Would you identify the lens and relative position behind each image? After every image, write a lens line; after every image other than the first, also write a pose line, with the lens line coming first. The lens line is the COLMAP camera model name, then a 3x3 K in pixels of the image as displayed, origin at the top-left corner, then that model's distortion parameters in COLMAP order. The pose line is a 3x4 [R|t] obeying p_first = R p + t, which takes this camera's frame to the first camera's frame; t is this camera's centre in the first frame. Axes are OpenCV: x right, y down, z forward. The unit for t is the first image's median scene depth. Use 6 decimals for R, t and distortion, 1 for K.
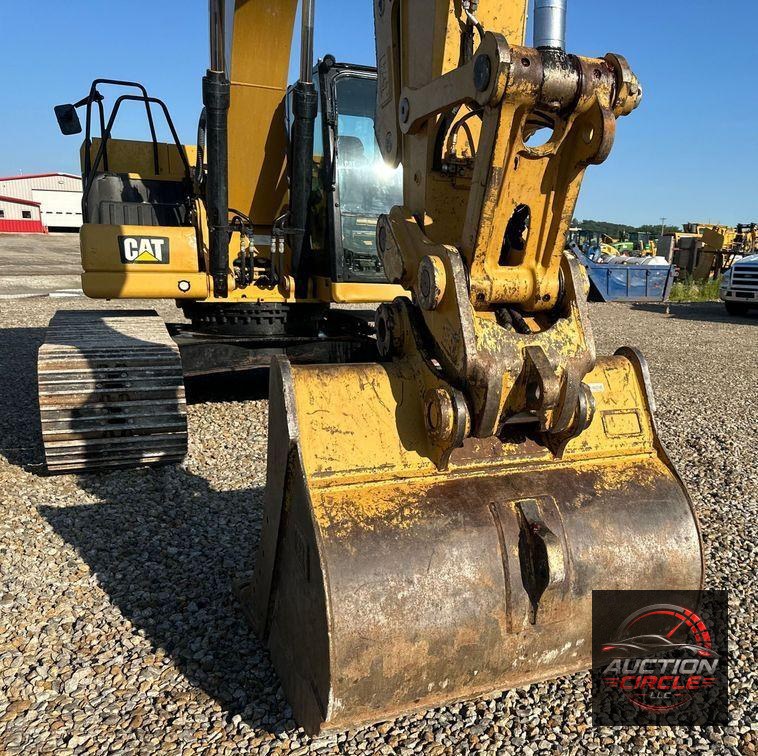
lens RADIAL K [[791.6, 0, 544.8], [0, 791.6, 425.7], [0, 0, 1]] dist [0.099666, -0.159319]
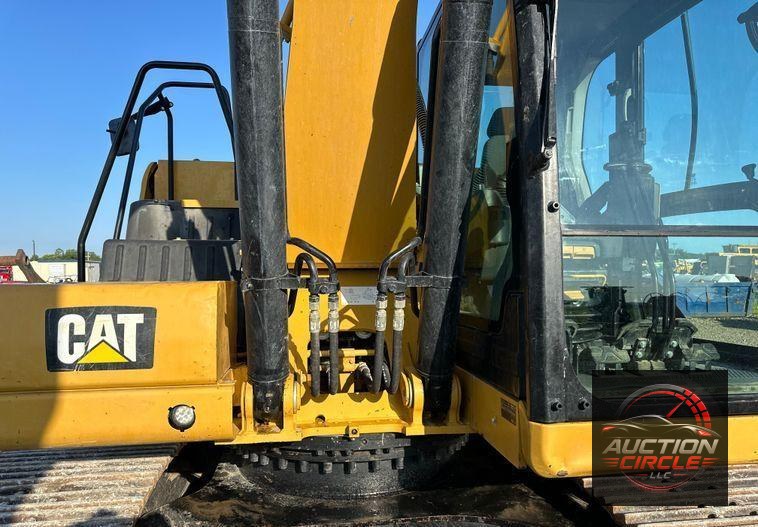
lens RADIAL K [[517.0, 0, 378.8], [0, 517.0, 293.5], [0, 0, 1]] dist [0.095815, -0.125486]
pose [[0.938407, -0.021608, -0.344856, -0.259879], [-0.039759, 0.984661, -0.169888, -0.201420], [0.343237, 0.173135, 0.923154, 0.788866]]
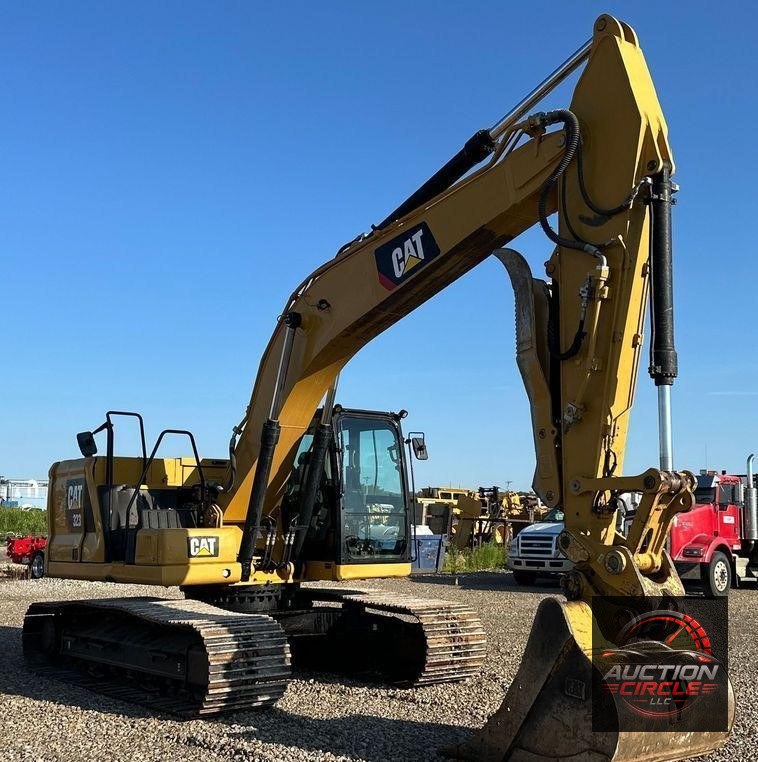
lens RADIAL K [[1020.4, 0, 401.4], [0, 1020.4, 423.0], [0, 0, 1]] dist [0.092238, 0.049763]
pose [[0.980743, -0.010567, 0.195017, -0.507113], [0.068670, 0.953434, -0.293680, 0.100419], [-0.182833, 0.301416, 0.935799, -0.678119]]
